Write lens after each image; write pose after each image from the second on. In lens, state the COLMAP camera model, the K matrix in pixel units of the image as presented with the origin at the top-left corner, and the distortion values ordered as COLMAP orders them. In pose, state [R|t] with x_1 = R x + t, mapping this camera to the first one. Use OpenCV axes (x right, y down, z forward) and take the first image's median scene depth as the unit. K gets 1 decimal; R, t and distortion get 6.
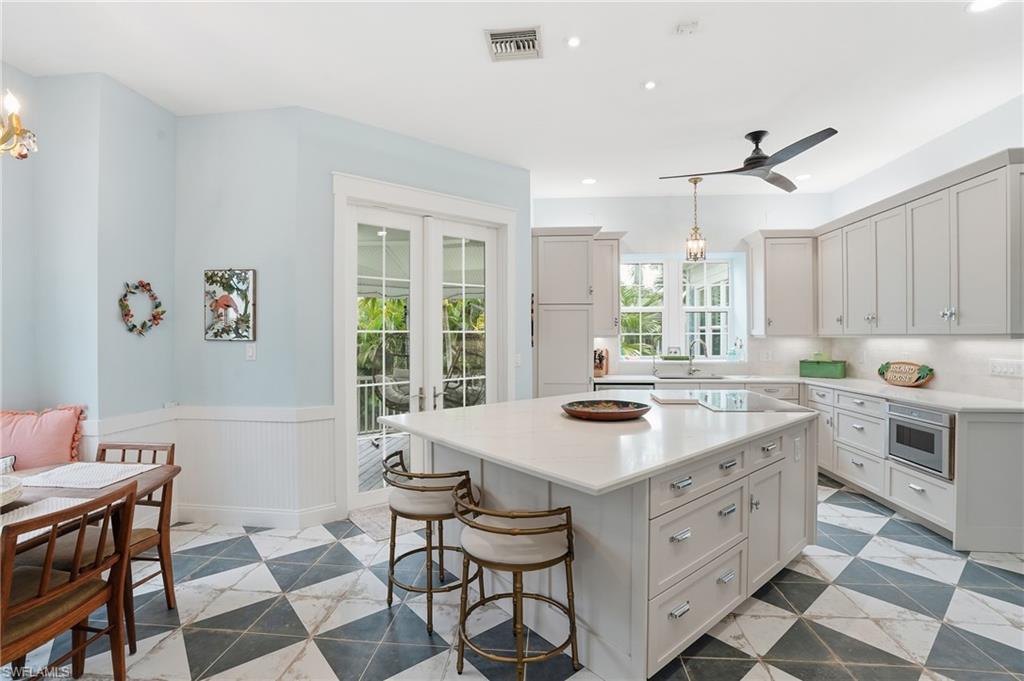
lens RADIAL K [[476.8, 0, 512.0], [0, 476.8, 340.5], [0, 0, 1]] dist [-0.050127, -0.000058]
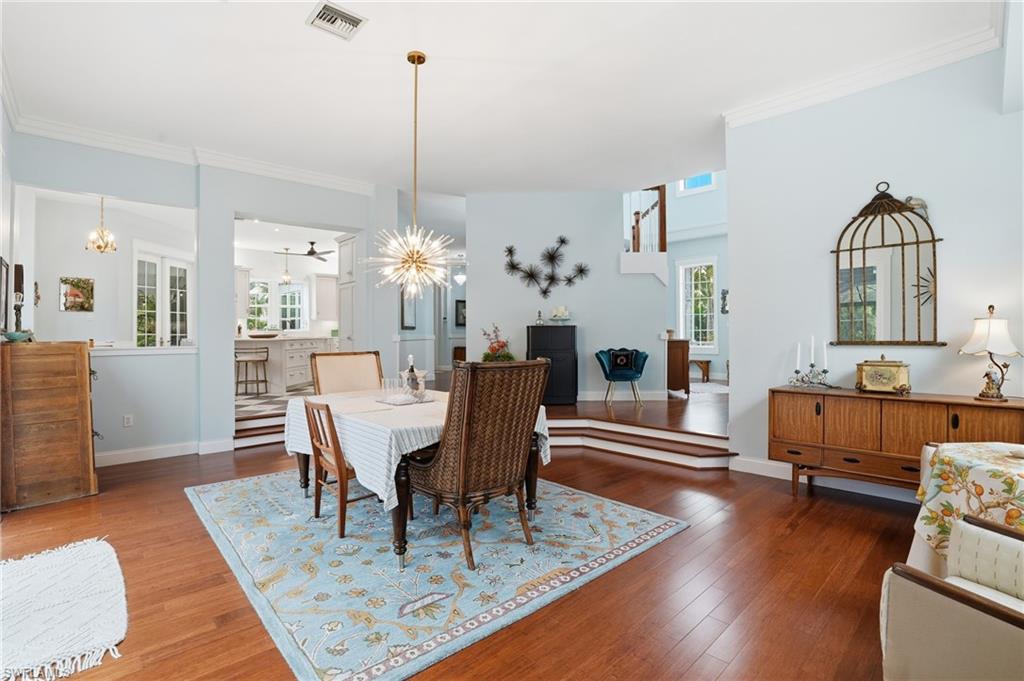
lens RADIAL K [[476.8, 0, 512.0], [0, 476.8, 340.5], [0, 0, 1]] dist [-0.050127, -0.000058]
pose [[0.652660, -0.007716, 0.757612, -0.738731], [0.006912, 0.999967, 0.004229, 0.113734], [-0.757620, 0.002477, 0.652691, -1.540962]]
